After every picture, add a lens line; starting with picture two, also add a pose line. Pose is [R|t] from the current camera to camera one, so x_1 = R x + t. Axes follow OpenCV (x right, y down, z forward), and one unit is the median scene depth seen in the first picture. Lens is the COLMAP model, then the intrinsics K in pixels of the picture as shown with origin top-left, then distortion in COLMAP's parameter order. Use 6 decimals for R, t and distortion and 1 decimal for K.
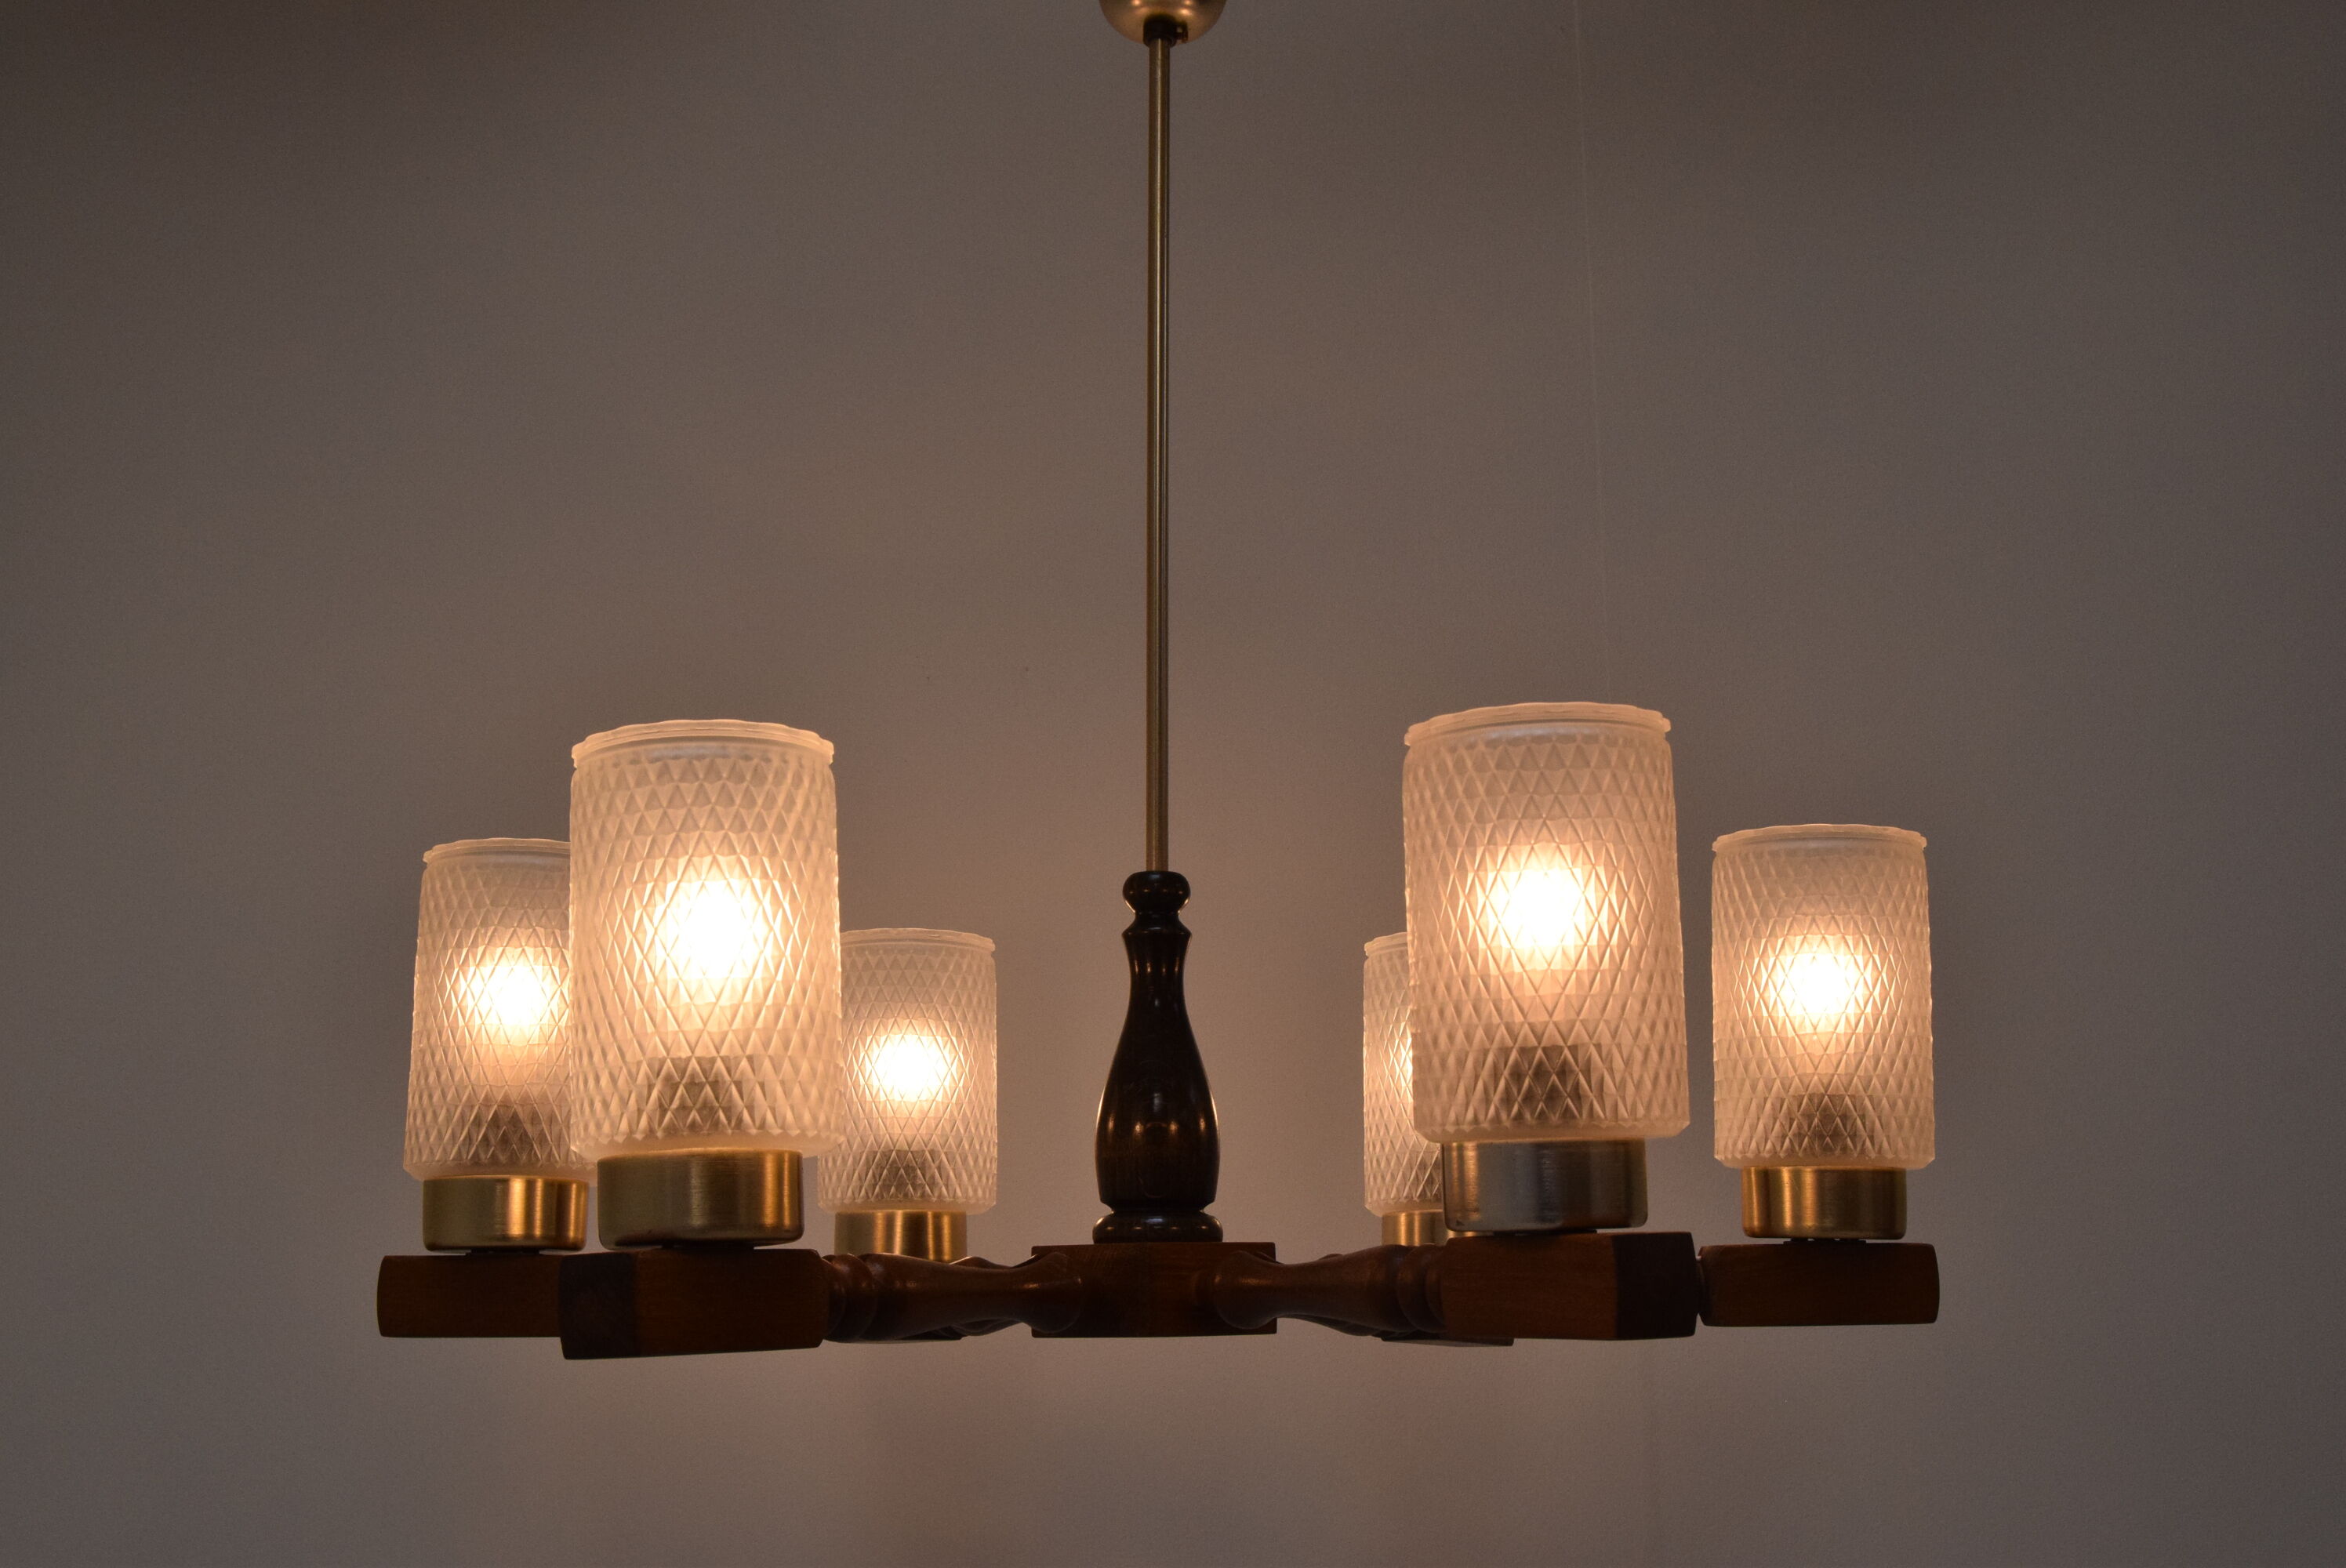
lens RADIAL K [[2725.1, 0, 1175.8], [0, 2725.1, 807.5], [0, 0, 1]] dist [-0.050894, 0.000000]
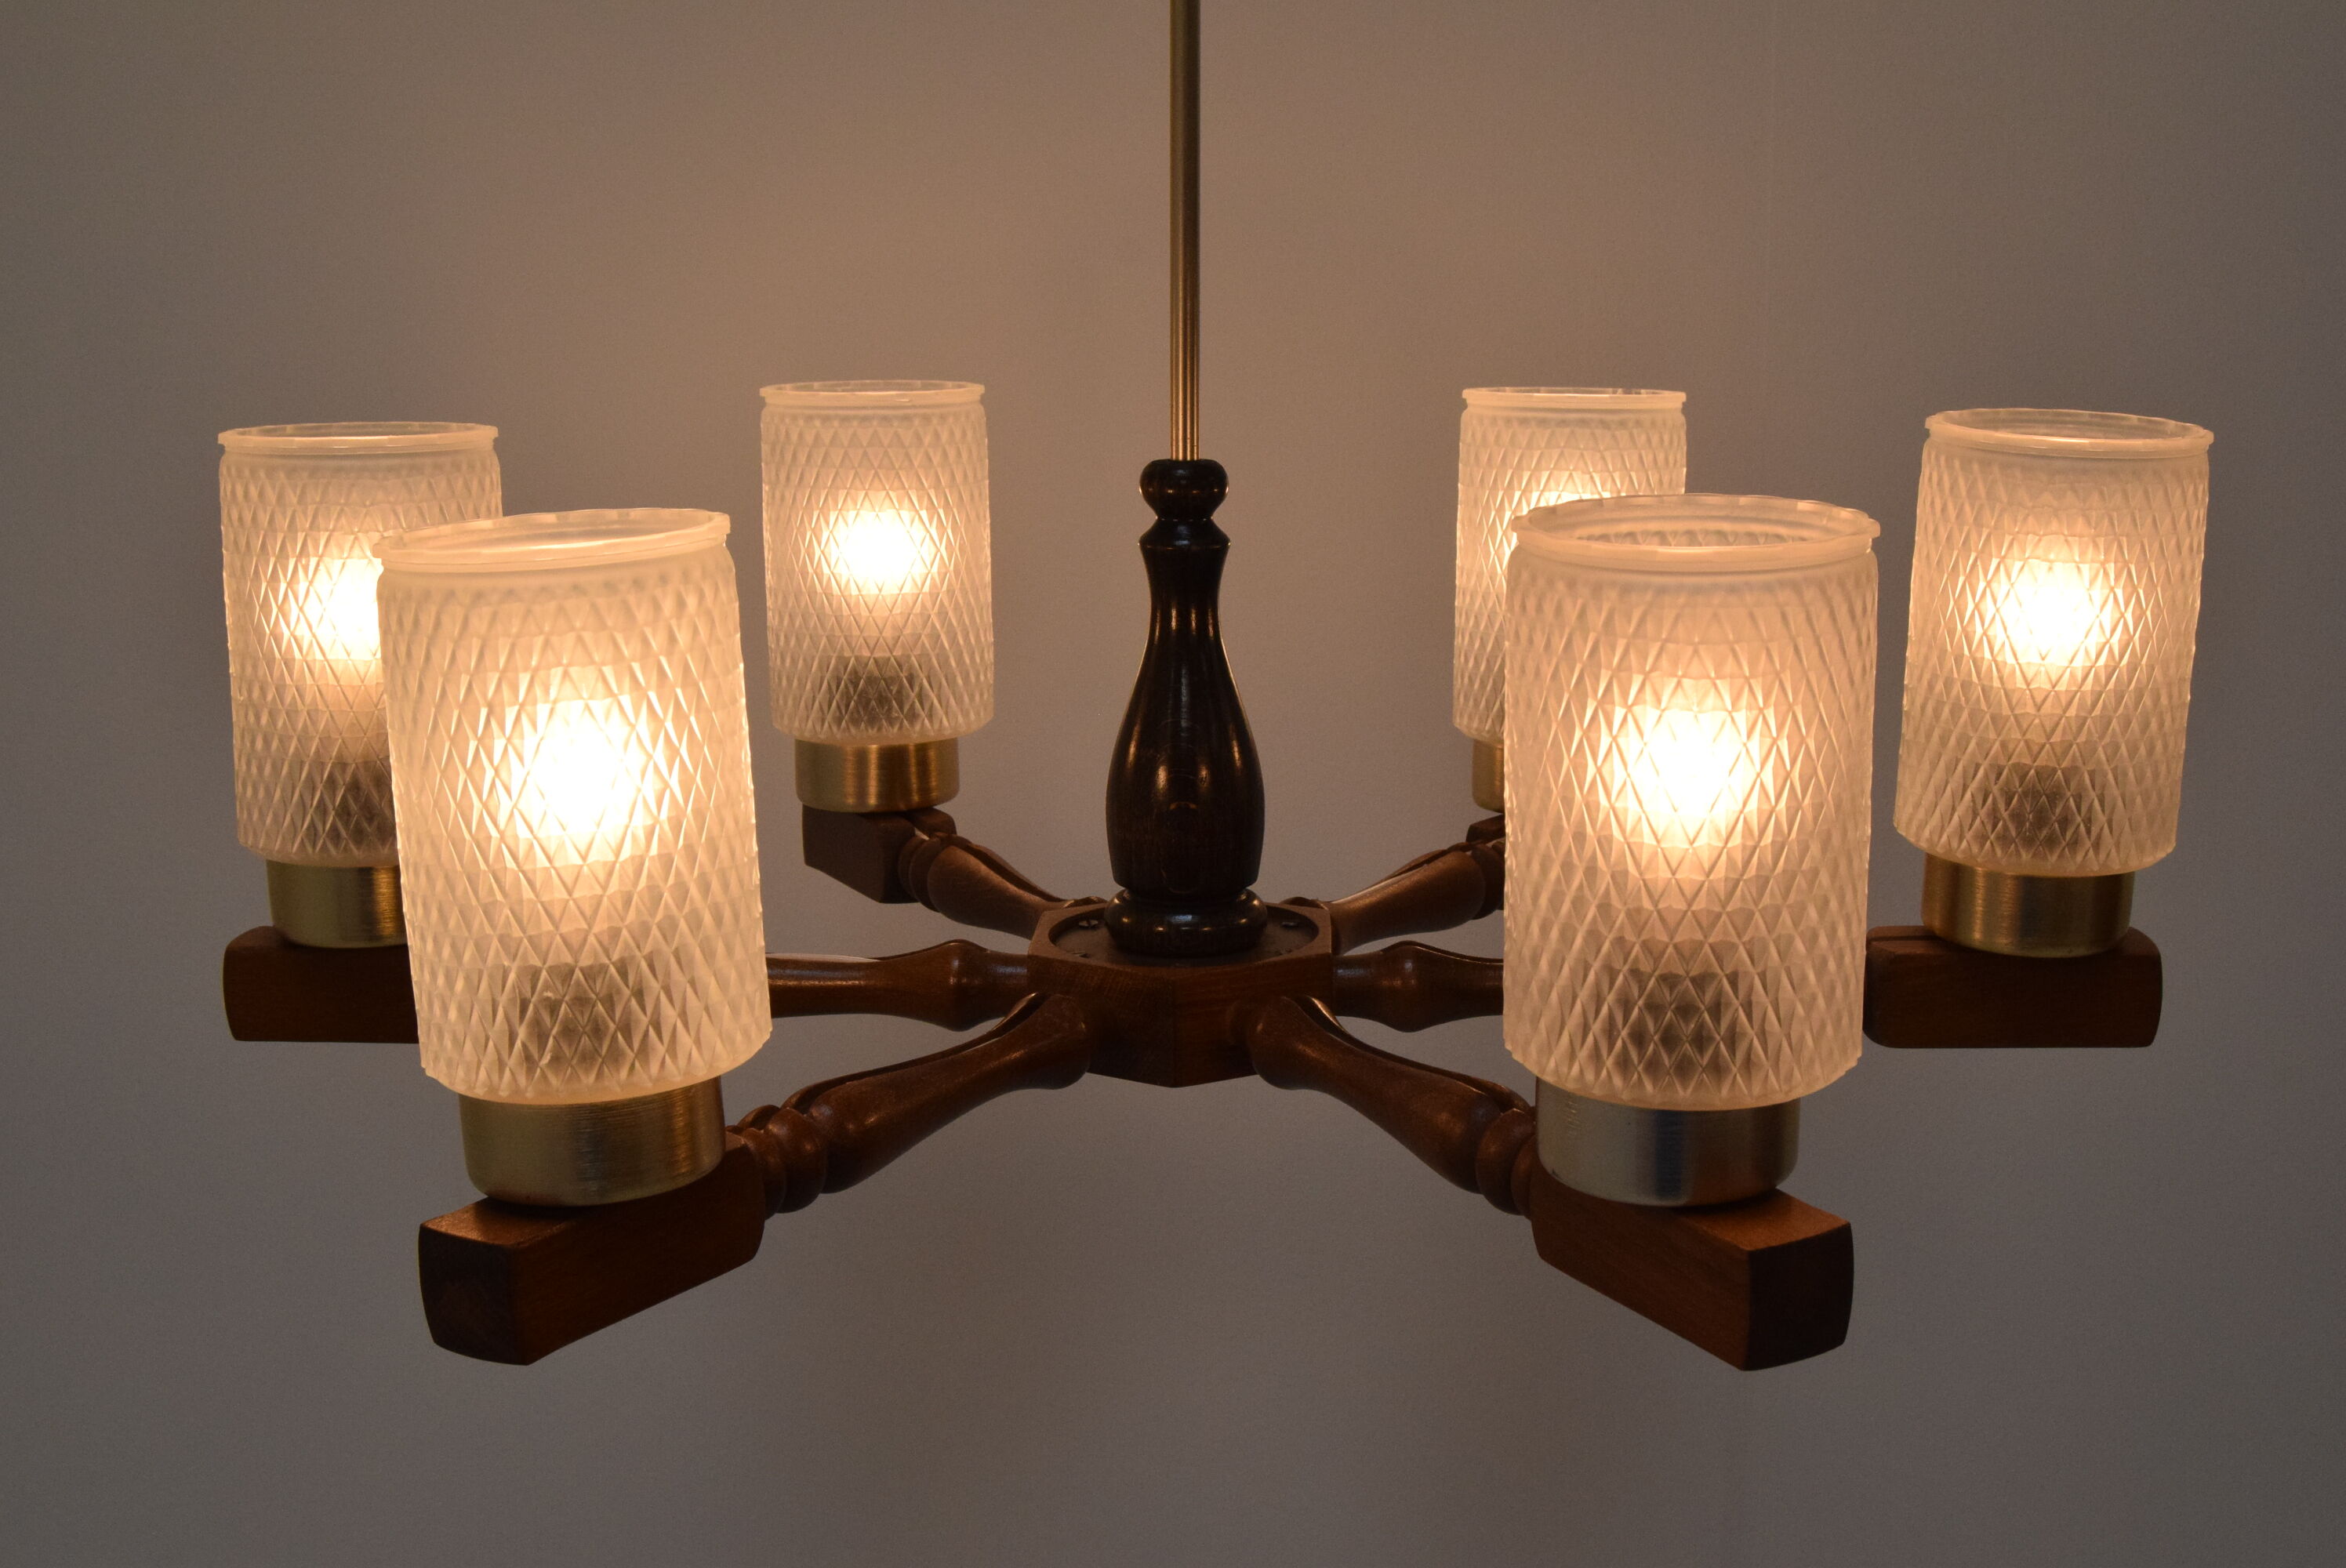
lens RADIAL K [[3064.9, 0, 1184.8], [0, 3064.9, 781.4], [0, 0, 1]] dist [-0.093937, 0.000000]
pose [[0.999653, 0.006360, -0.025556, 0.016592], [0.004409, 0.916300, 0.400469, -0.243900], [0.025964, -0.400442, 0.915954, 0.199381]]
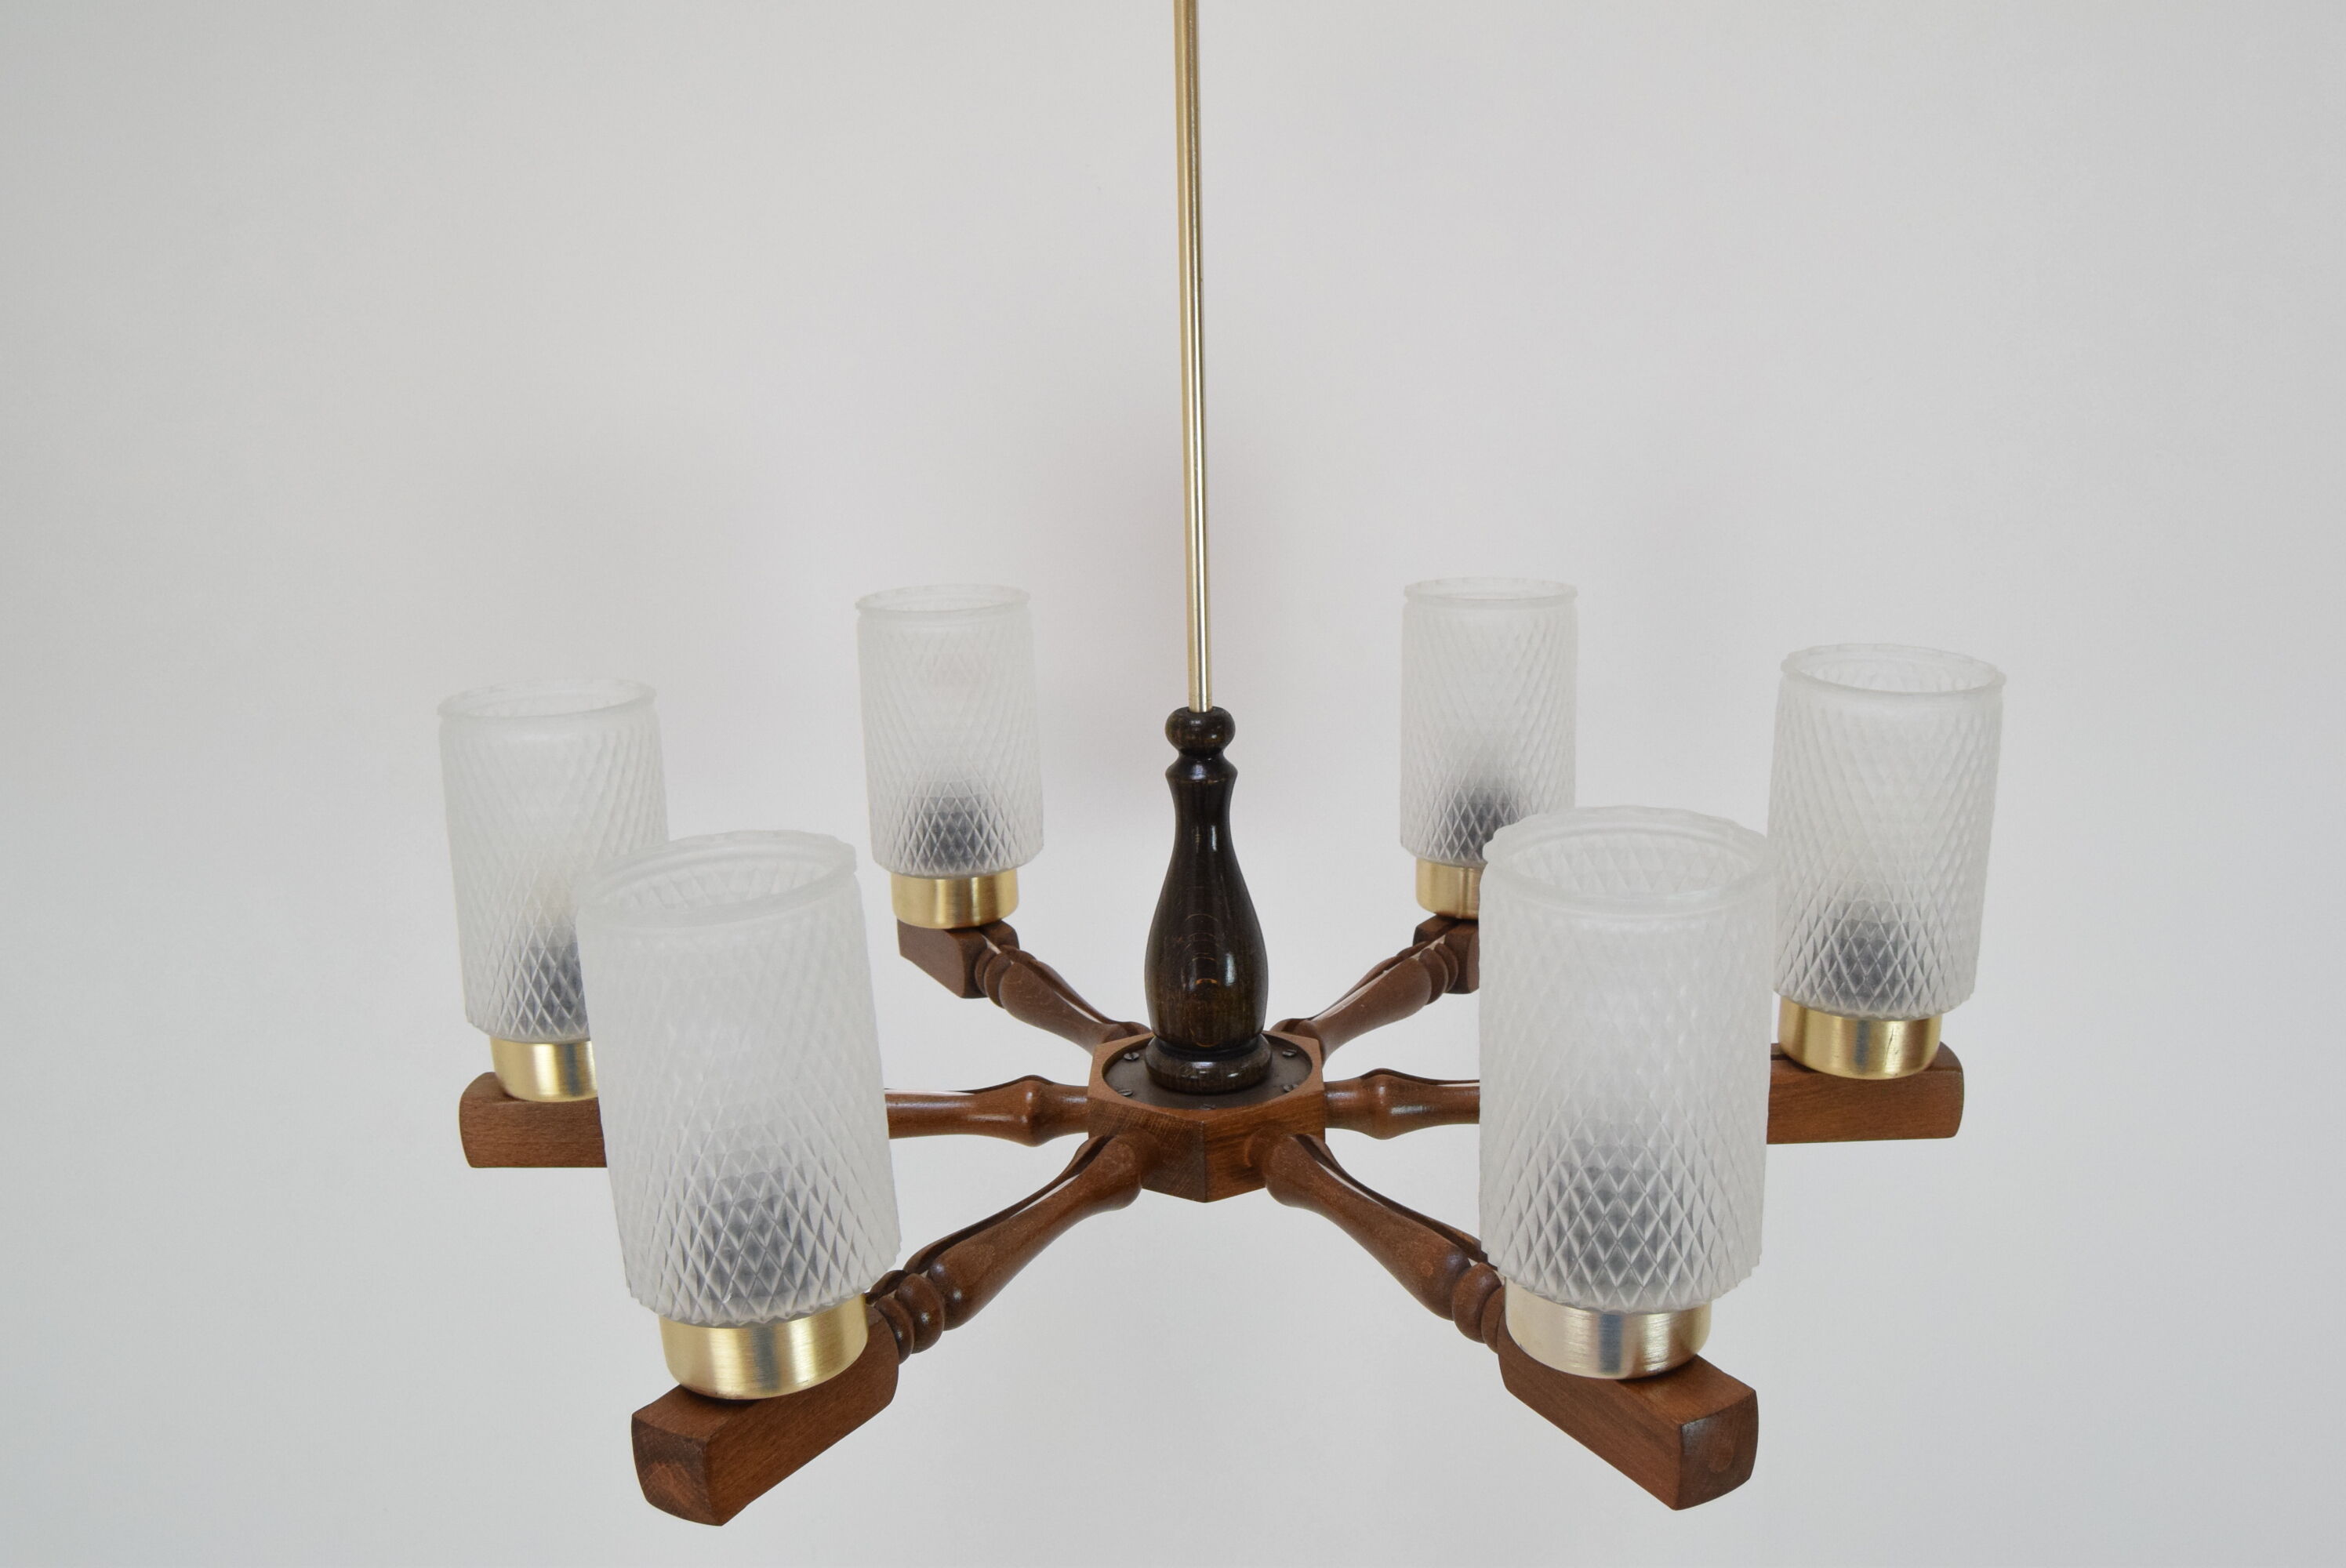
lens RADIAL K [[2235.6, 0, 1171.3], [0, 2235.6, 781.4], [0, 0, 1]] dist [-0.094489, 0.000000]
pose [[0.999746, -0.018703, -0.012603, -0.007526], [0.022409, 0.886833, 0.461547, -0.329561], [0.002544, -0.461712, 0.887026, 0.309048]]
